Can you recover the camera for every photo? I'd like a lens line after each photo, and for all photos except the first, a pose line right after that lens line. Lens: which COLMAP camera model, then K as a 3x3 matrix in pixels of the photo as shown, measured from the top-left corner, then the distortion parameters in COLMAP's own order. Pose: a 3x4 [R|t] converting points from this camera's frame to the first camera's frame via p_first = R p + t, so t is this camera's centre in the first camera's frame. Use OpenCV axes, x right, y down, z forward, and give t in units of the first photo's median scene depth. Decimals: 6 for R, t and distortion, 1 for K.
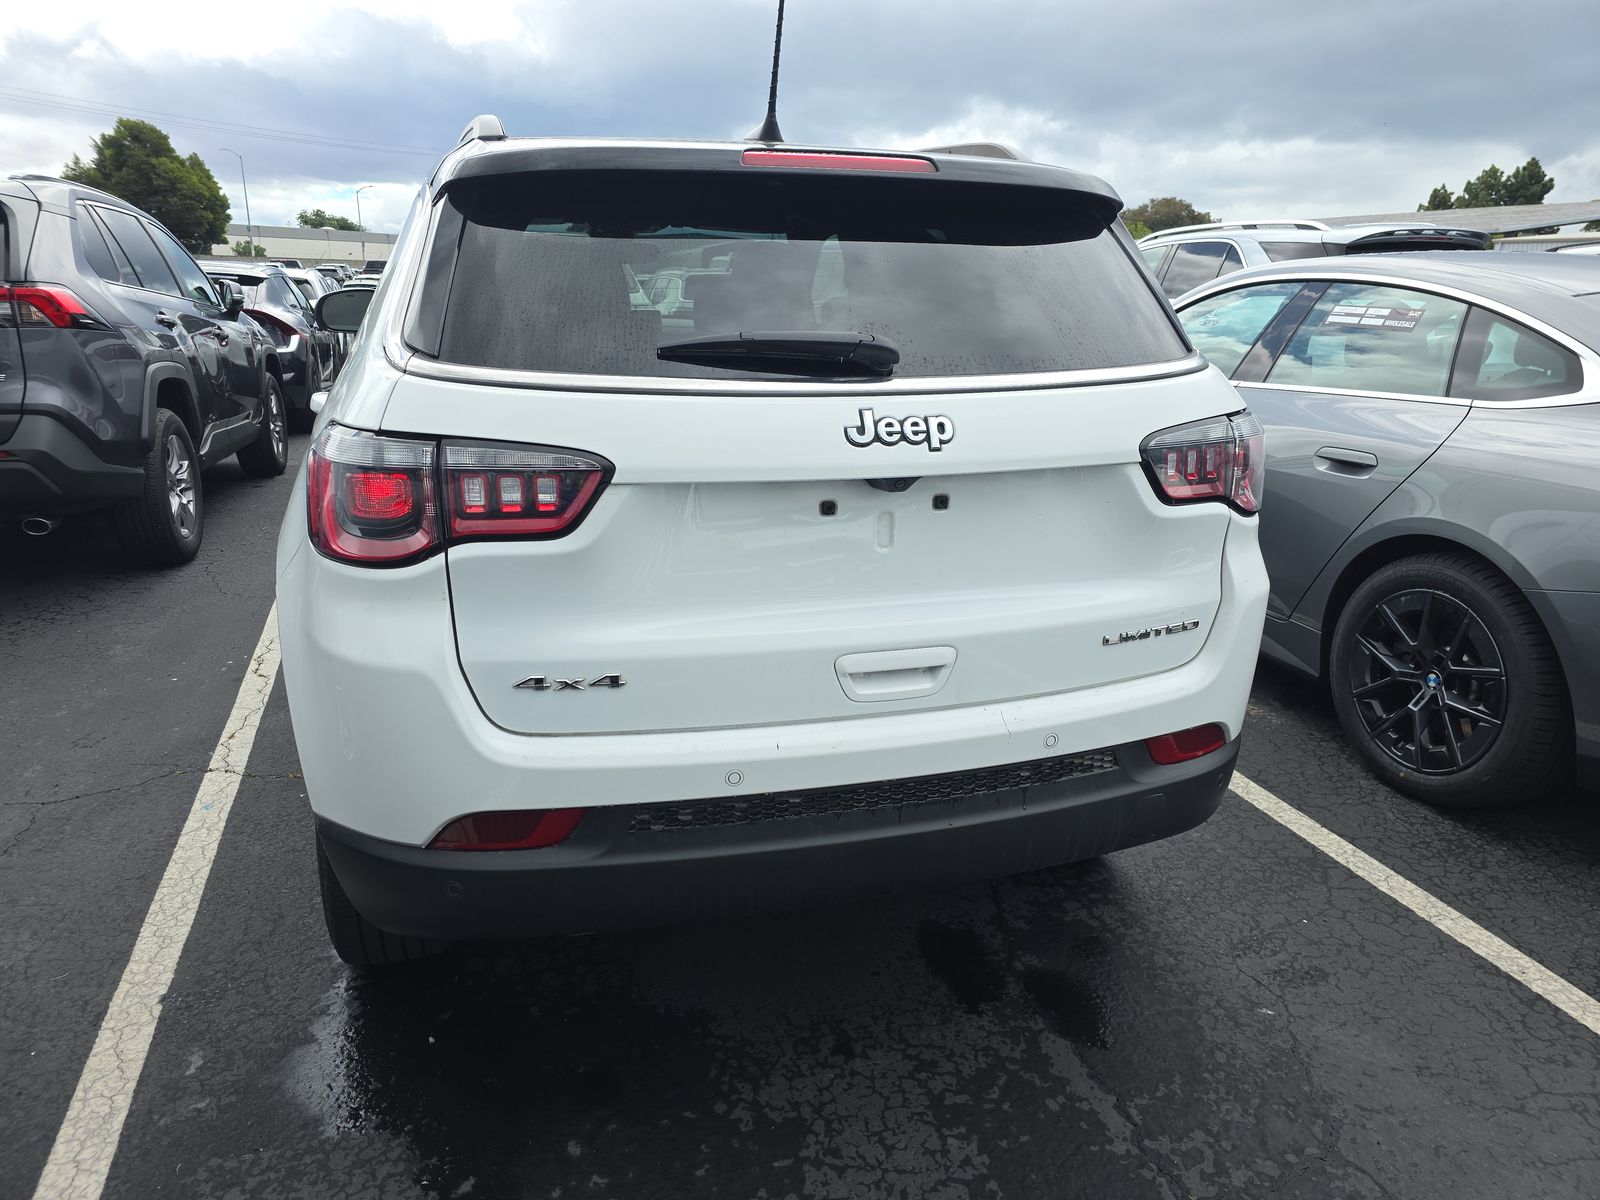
lens RADIAL K [[1067.0, 0, 800.9], [0, 1067.0, 591.0], [0, 0, 1]] dist [0.070082, -0.066271]
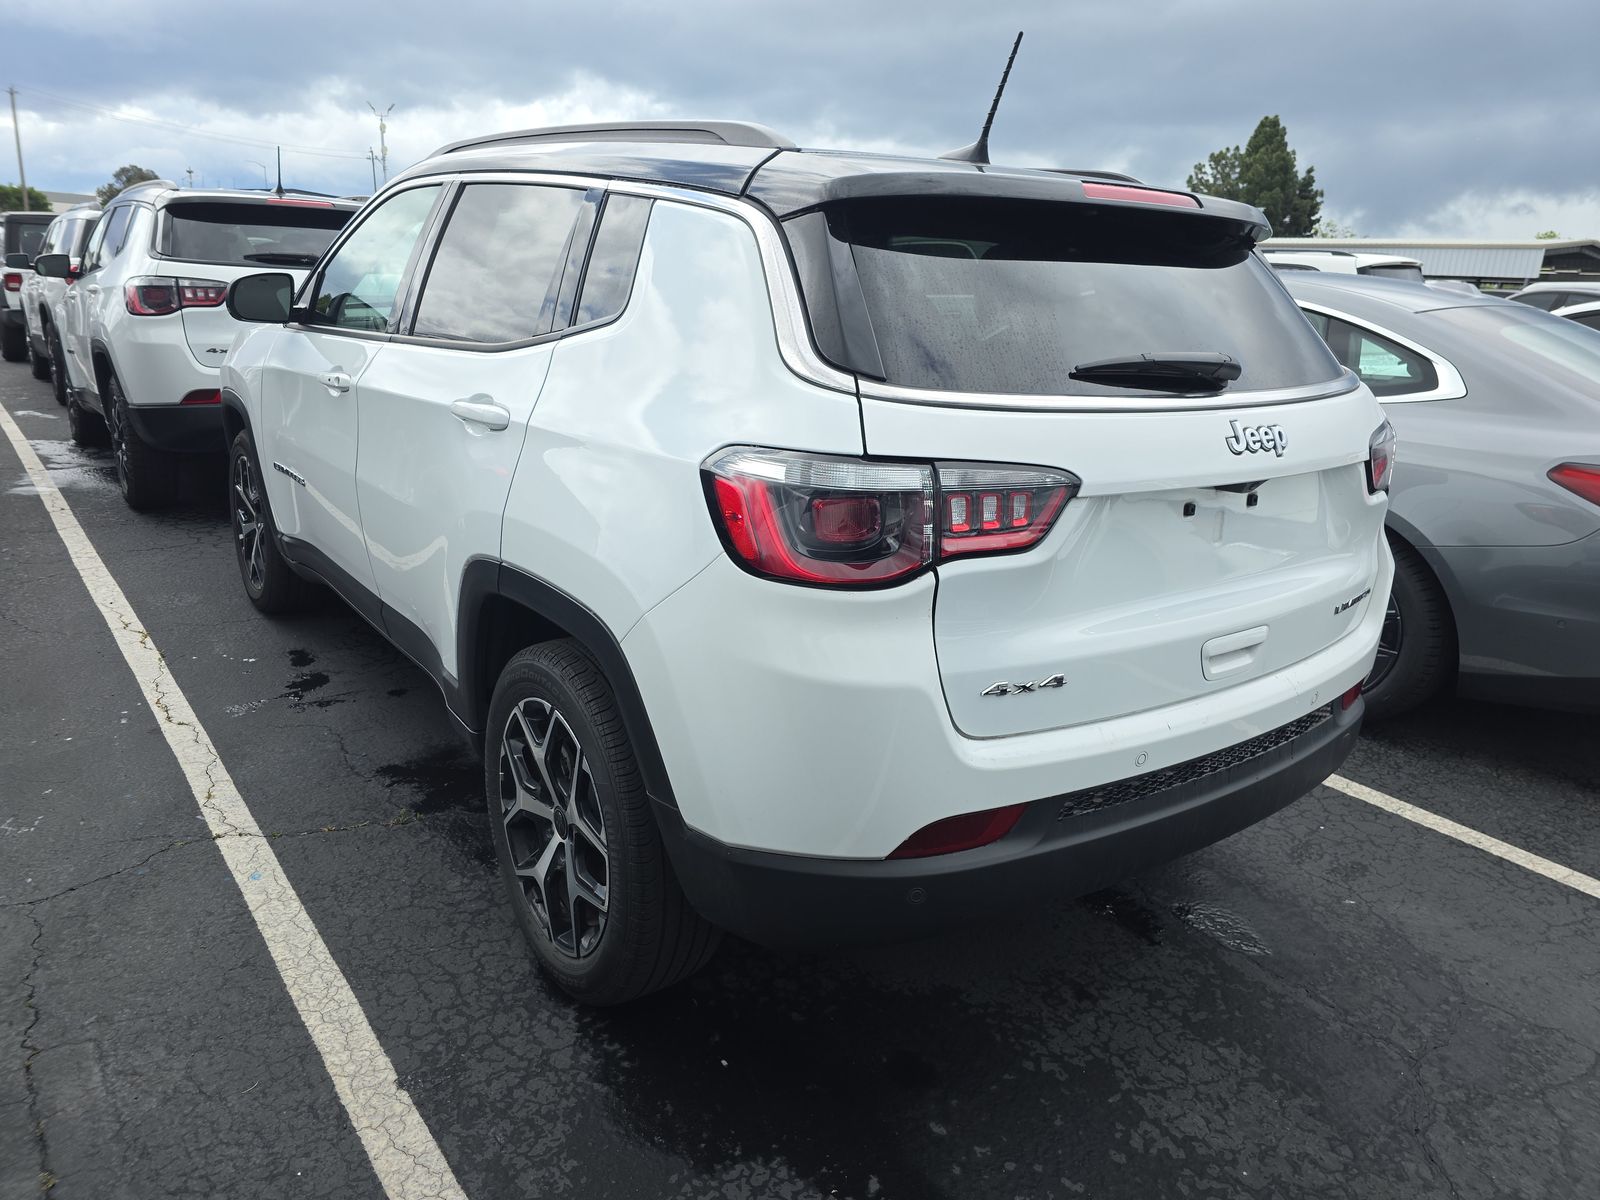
lens RADIAL K [[1065.5, 0, 800.0], [0, 1065.5, 600.0], [0, 0, 1]] dist [0.063904, -0.061012]
pose [[0.942910, -0.069883, 0.325633, -0.663943], [0.061591, 0.997462, 0.035716, -0.044481], [-0.327303, -0.013621, 0.944821, 0.063279]]
